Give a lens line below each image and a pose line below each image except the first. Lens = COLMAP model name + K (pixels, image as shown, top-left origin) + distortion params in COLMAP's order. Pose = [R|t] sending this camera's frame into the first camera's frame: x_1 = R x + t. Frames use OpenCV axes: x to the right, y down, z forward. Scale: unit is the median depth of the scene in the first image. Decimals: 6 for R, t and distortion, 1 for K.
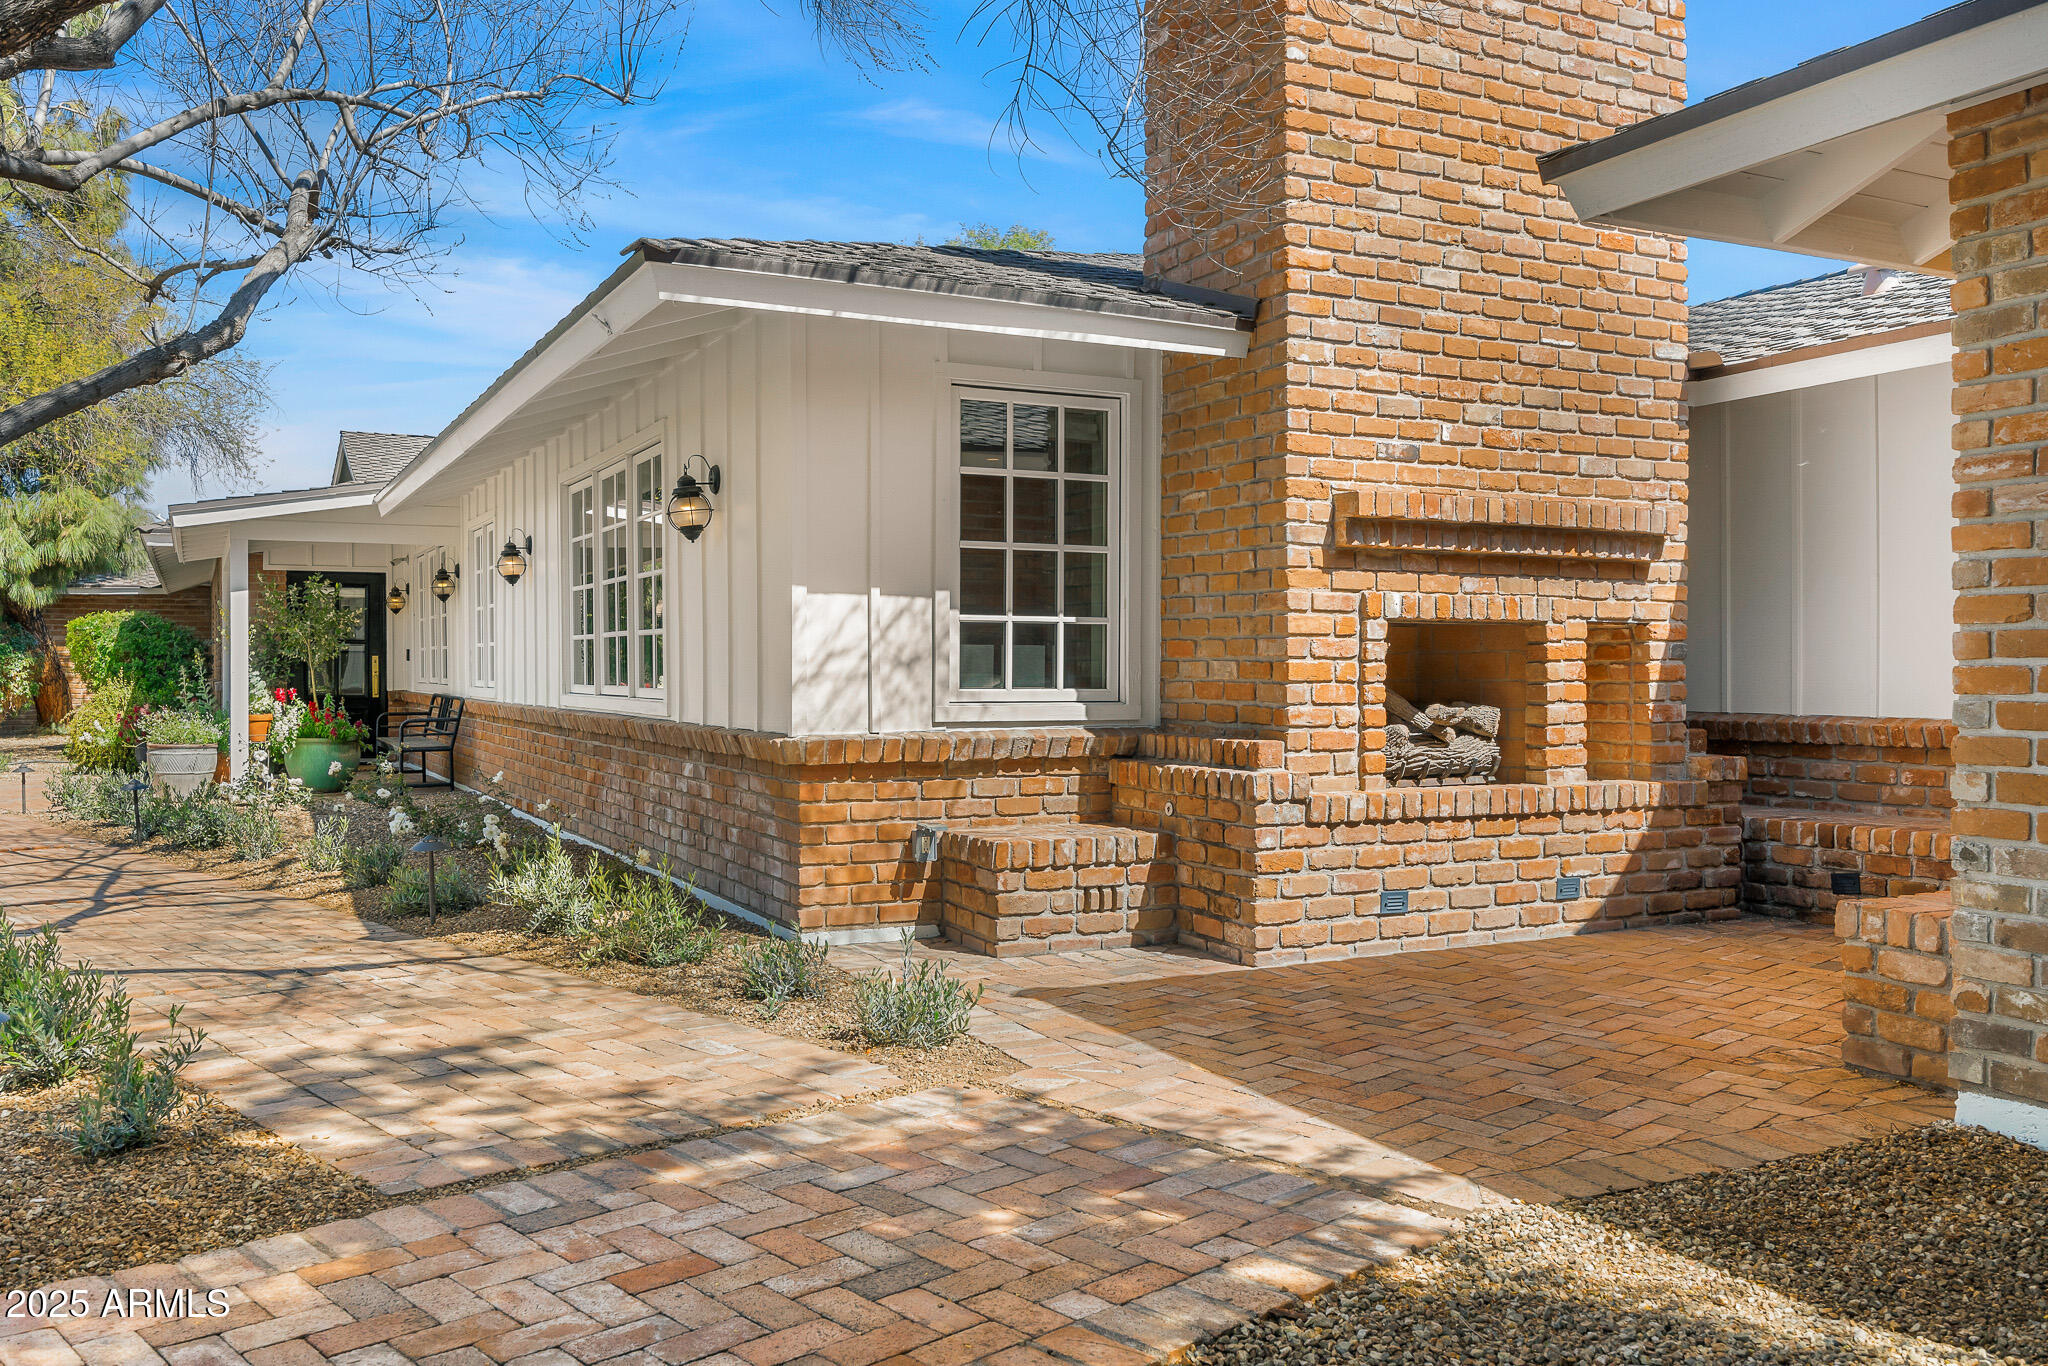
lens RADIAL K [[1612.4, 0, 1020.6], [0, 1612.4, 675.2], [0, 0, 1]] dist [-0.039768, -0.001393]
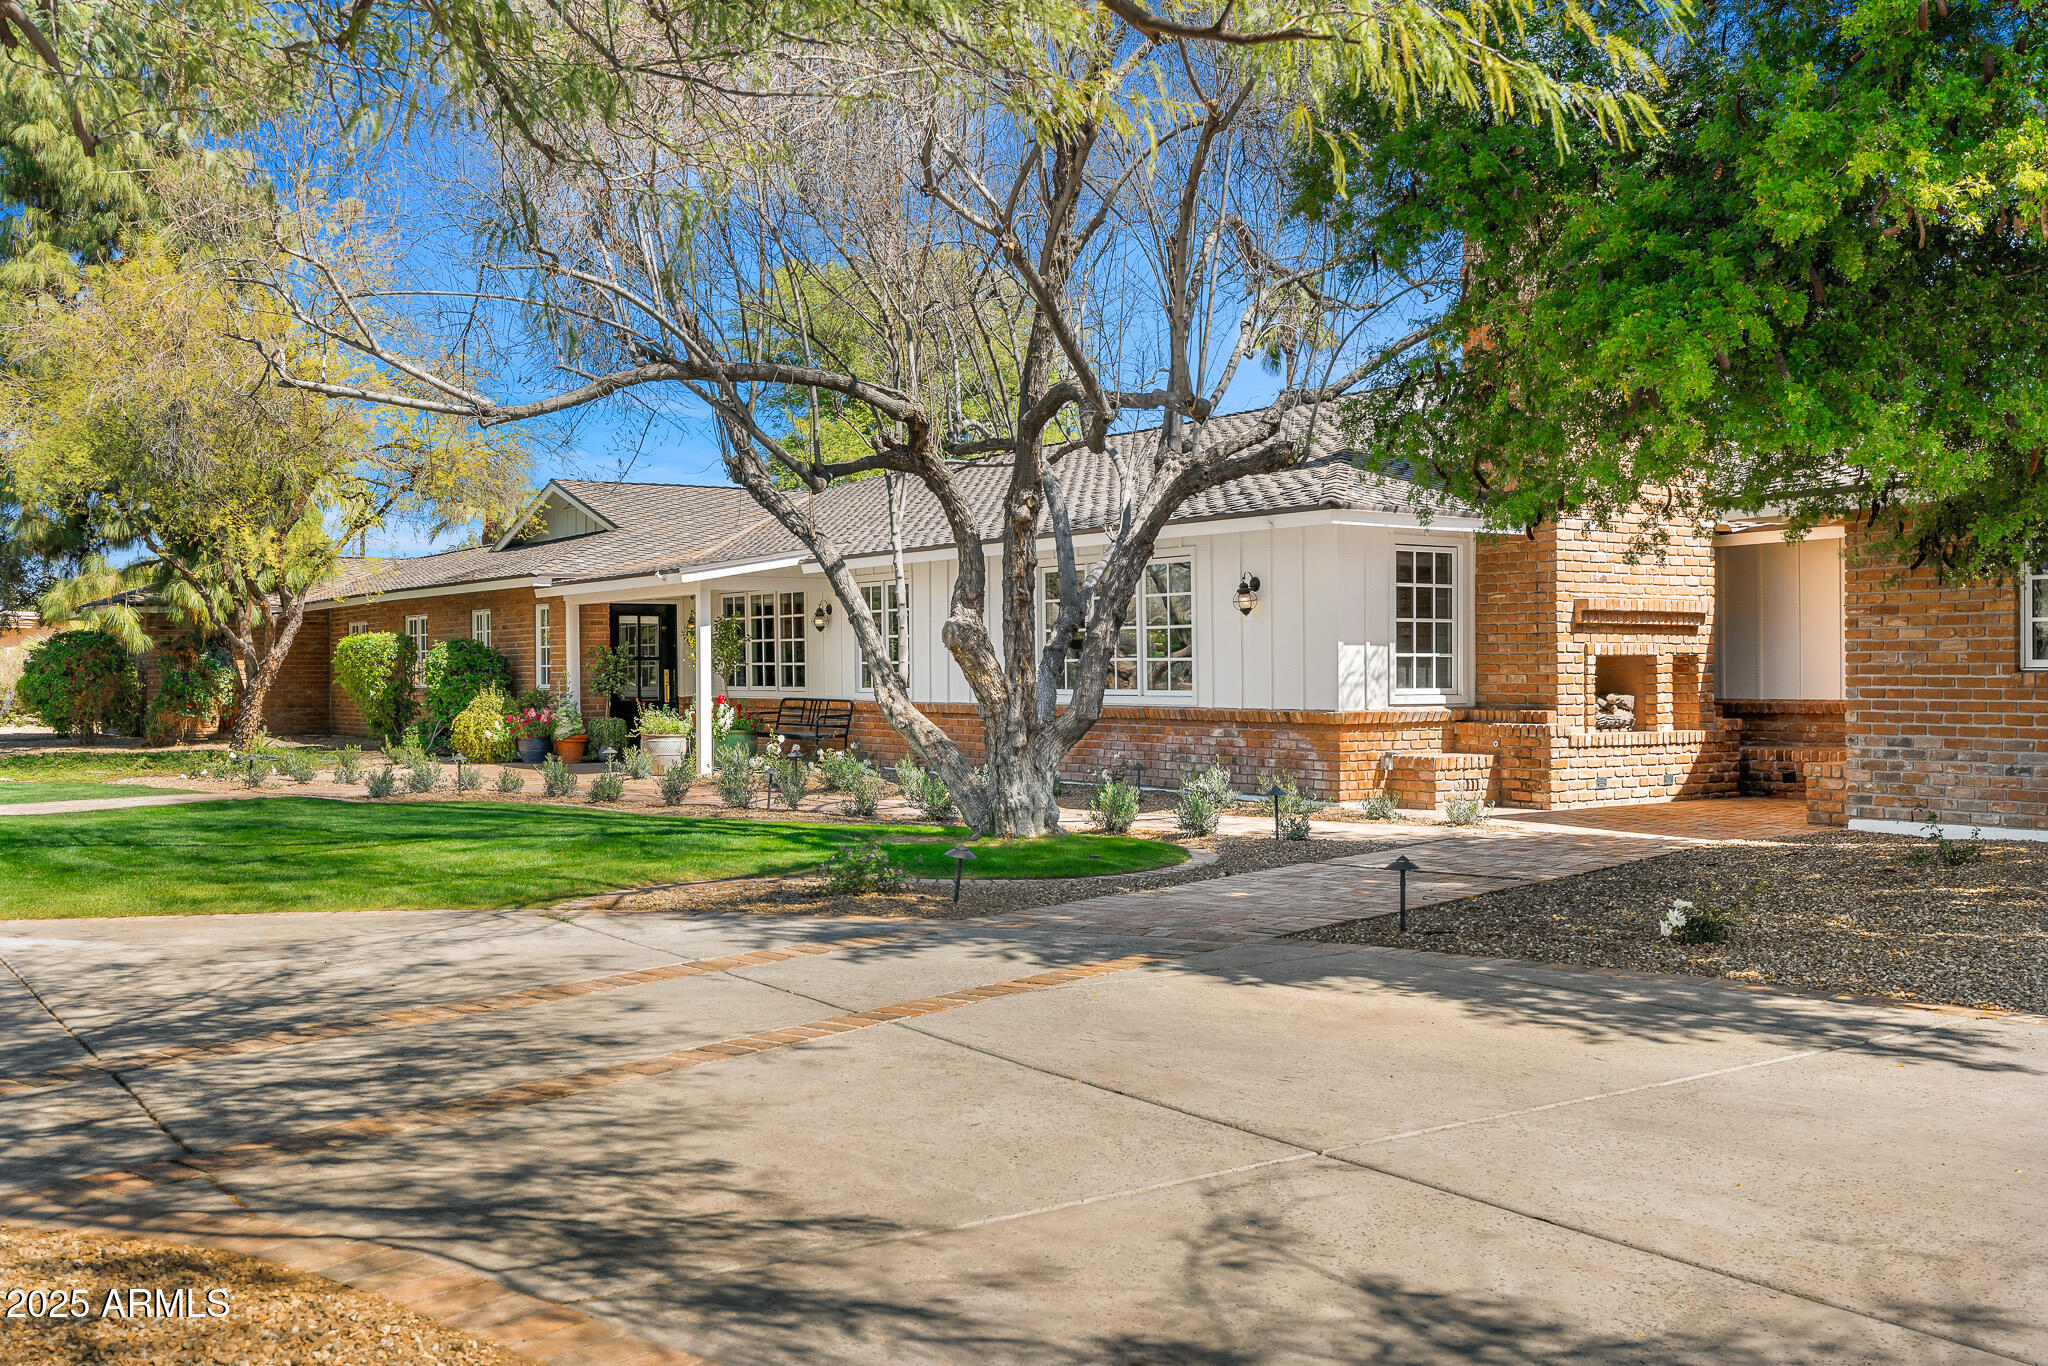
lens RADIAL K [[1964.0, 0, 1039.2], [0, 1964.0, 675.7], [0, 0, 1]] dist [-0.001813, -0.011477]
pose [[0.986182, -0.005930, 0.165561, -0.921134], [0.006296, 0.999979, -0.001688, -0.006943], [-0.165548, 0.002708, 0.986198, -1.447838]]
